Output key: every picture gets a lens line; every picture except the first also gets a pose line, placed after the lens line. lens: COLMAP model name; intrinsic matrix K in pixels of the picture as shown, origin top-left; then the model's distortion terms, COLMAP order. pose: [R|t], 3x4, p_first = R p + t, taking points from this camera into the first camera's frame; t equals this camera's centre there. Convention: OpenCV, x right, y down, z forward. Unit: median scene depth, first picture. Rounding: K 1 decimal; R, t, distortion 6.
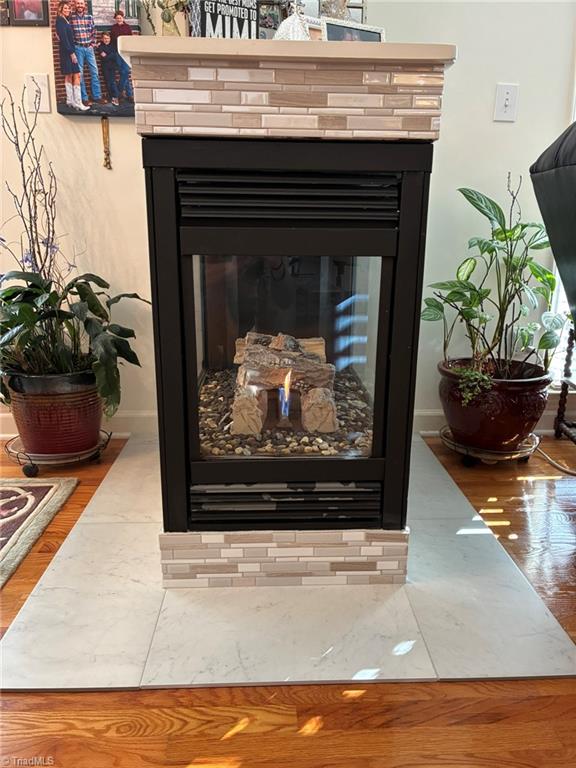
lens RADIAL K [[576.3, 0, 289.1], [0, 576.3, 386.9], [0, 0, 1]] dist [0.065967, -0.084314]
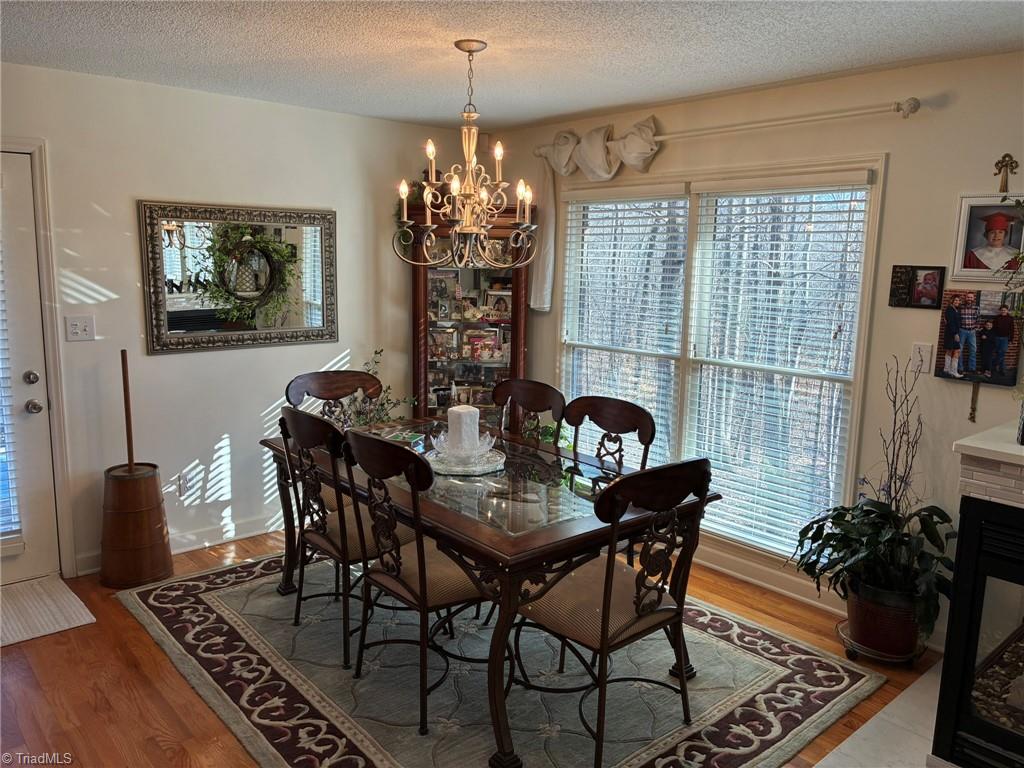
lens RADIAL K [[768.5, 0, 512.0], [0, 768.5, 386.0], [0, 0, 1]] dist [0.065967, -0.084314]
pose [[0.624923, 0.127682, -0.770174, 0.316650], [-0.214233, 0.976710, -0.011908, -0.246353], [0.750716, 0.172439, 0.637723, -0.719660]]
